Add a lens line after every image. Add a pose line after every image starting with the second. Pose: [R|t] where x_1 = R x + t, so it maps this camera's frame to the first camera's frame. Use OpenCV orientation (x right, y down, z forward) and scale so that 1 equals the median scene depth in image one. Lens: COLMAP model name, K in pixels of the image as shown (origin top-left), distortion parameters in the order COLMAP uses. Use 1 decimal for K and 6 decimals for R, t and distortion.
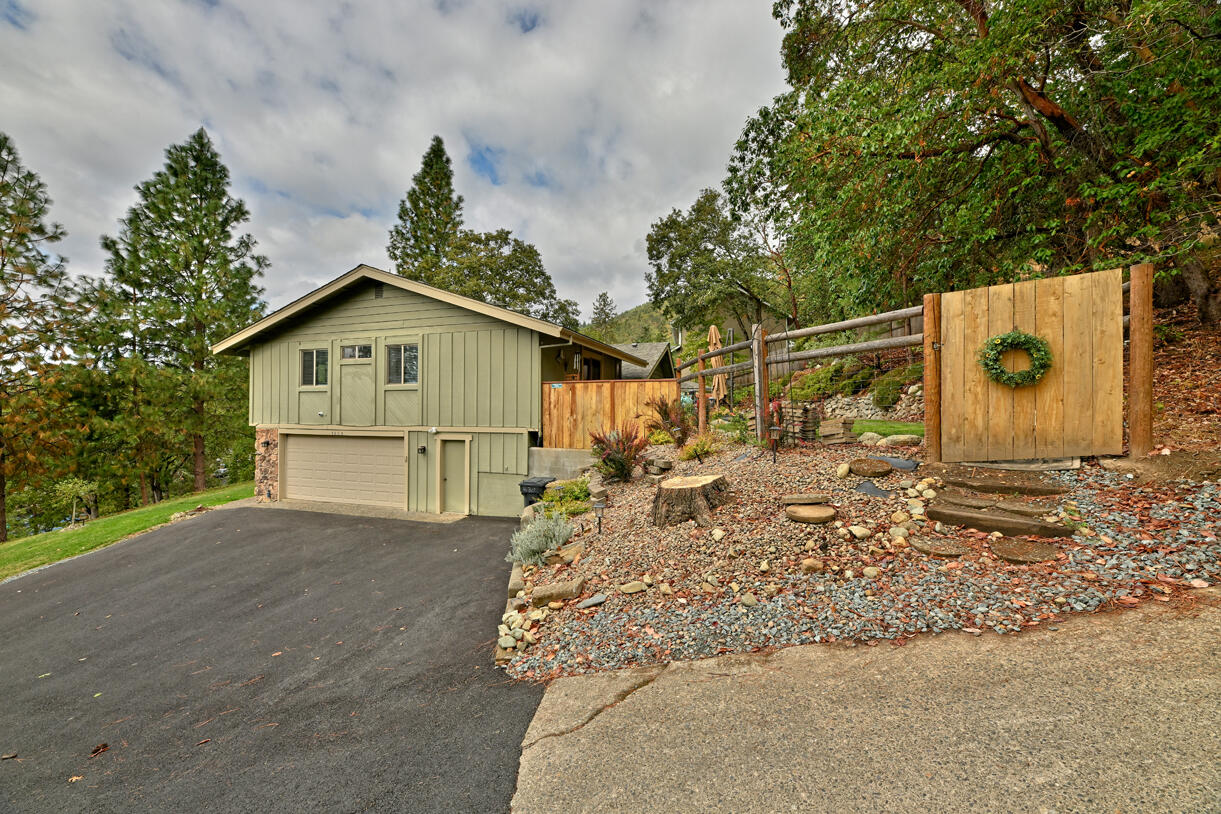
lens RADIAL K [[489.4, 0, 609.8], [0, 489.4, 407.9], [0, 0, 1]] dist [-0.000210, -0.001020]
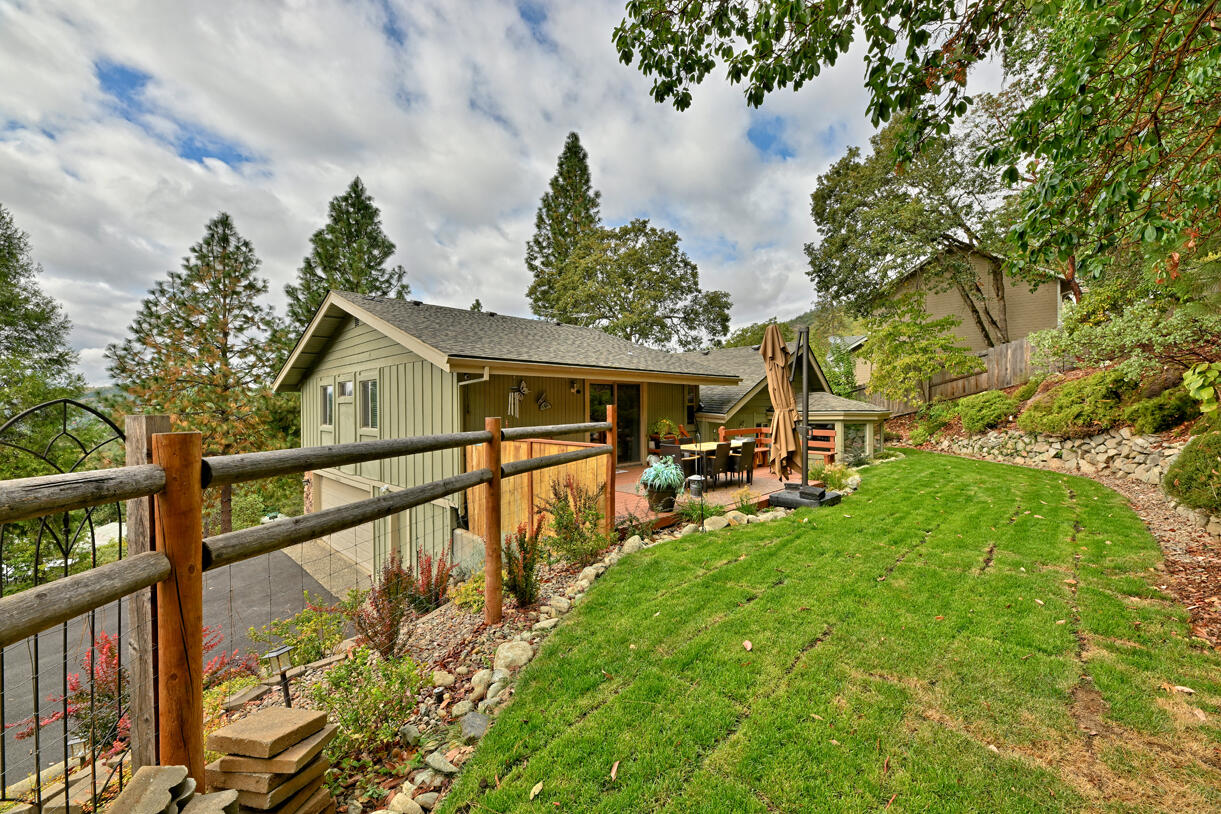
lens RADIAL K [[489.4, 0, 613.6], [0, 489.4, 404.1], [0, 0, 1]] dist [-0.000210, -0.001020]
pose [[0.893716, -0.009877, -0.448524, 0.139452], [0.013641, 0.999894, 0.005162, -0.038760], [0.448425, -0.010732, 0.893756, 0.195769]]
